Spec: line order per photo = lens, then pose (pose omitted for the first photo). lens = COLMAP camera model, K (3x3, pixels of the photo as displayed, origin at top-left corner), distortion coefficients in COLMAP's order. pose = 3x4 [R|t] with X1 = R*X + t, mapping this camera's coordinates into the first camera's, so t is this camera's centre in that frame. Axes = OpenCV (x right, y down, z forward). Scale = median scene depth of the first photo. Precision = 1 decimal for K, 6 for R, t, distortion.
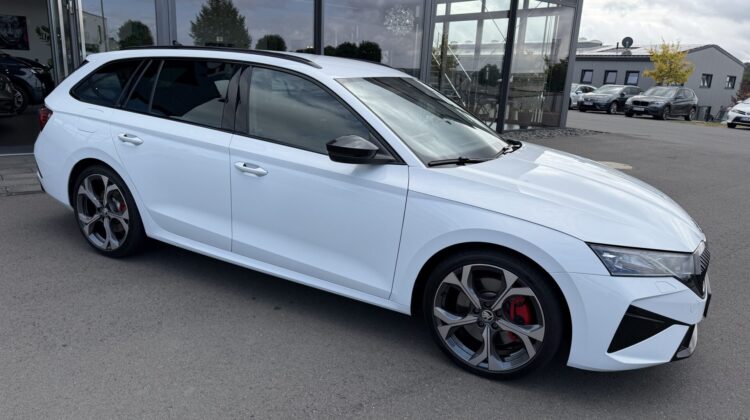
lens RADIAL K [[539.2, 0, 375.3], [0, 539.2, 211.5], [0, 0, 1]] dist [0.036537, -0.079036]
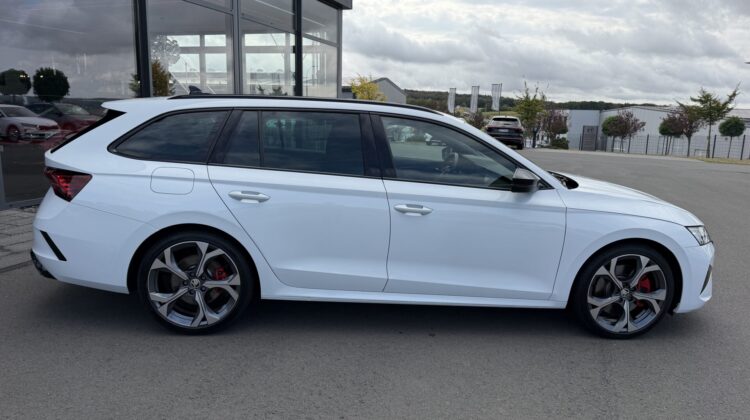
lens RADIAL K [[539.2, 0, 367.8], [0, 539.2, 209.2], [0, 0, 1]] dist [0.036537, -0.079036]
pose [[0.850760, -0.122880, 0.510988, -0.880452], [0.151947, 0.988270, -0.015328, -0.078468], [-0.503110, 0.090684, 0.859451, 0.123969]]
